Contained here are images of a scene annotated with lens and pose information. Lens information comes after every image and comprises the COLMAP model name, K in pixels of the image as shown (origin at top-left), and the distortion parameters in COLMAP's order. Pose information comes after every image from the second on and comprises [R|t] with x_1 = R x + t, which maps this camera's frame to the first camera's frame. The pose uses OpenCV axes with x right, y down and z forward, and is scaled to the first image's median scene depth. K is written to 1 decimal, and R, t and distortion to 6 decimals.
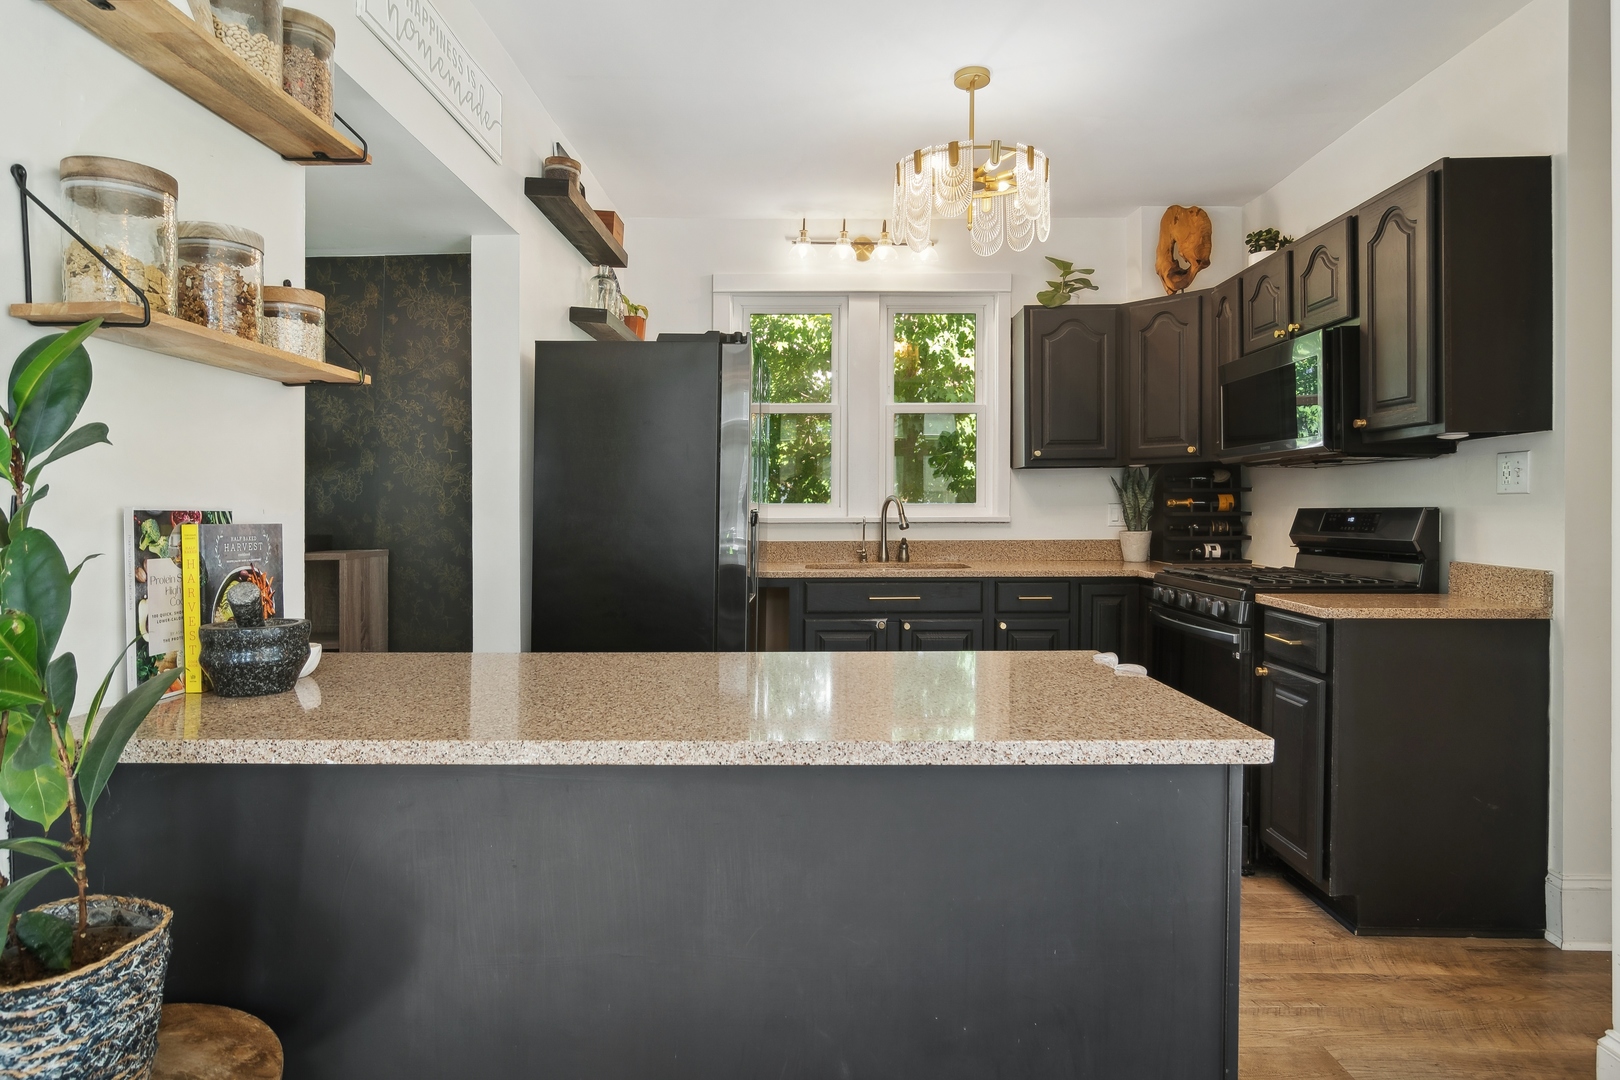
lens RADIAL K [[876.5, 0, 806.8], [0, 876.5, 532.2], [0, 0, 1]] dist [0.001153, 0.002502]
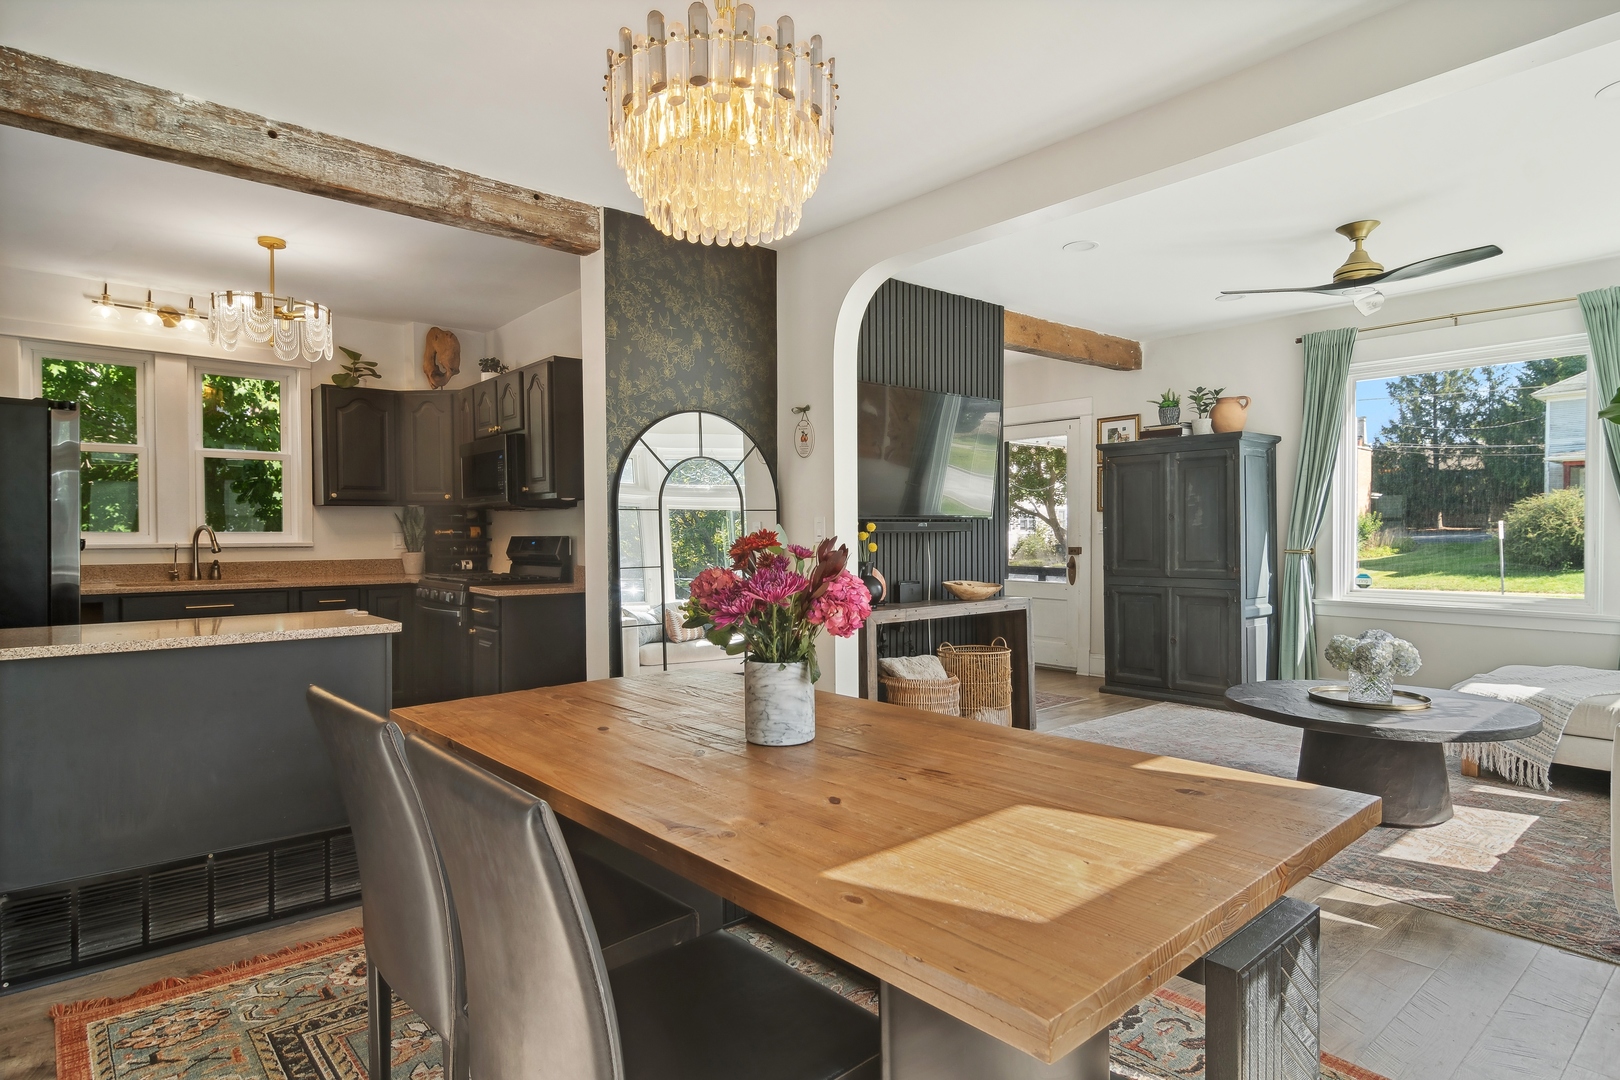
lens RADIAL K [[876.5, 0, 807.6], [0, 876.5, 551.2], [0, 0, 1]] dist [0.001153, 0.002502]
pose [[0.750367, -0.011511, 0.660922, -0.080282], [0.017214, 0.999850, -0.002129, 0.011090], [-0.660798, 0.012975, 0.750452, -0.479506]]
